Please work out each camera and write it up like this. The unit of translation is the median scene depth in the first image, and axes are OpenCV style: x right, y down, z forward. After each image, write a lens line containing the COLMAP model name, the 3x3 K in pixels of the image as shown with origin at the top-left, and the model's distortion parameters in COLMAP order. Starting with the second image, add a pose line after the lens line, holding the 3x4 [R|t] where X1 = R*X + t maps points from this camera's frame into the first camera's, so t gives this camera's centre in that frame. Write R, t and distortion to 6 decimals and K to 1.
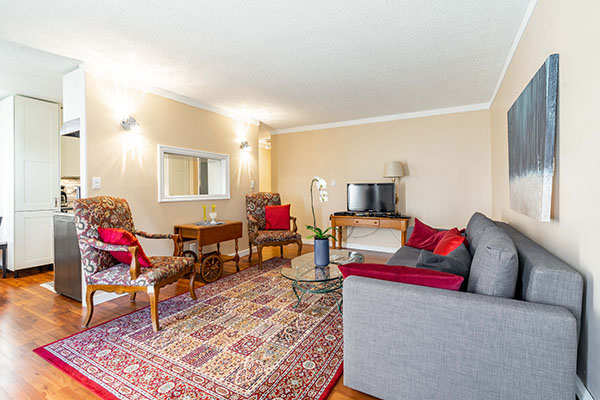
lens RADIAL K [[275.1, 0, 306.4], [0, 275.1, 196.3], [0, 0, 1]] dist [-0.008645, 0.002730]
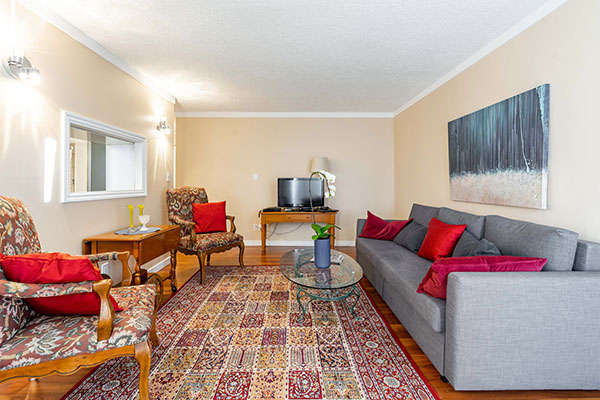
lens RADIAL K [[275.1, 0, 296.2], [0, 275.1, 185.2], [0, 0, 1]] dist [-0.008645, 0.002730]
pose [[0.871433, 0.003166, 0.490504, -0.422078], [0.007679, 0.999769, -0.020097, -0.002707], [-0.490454, 0.021280, 0.871207, 0.224194]]
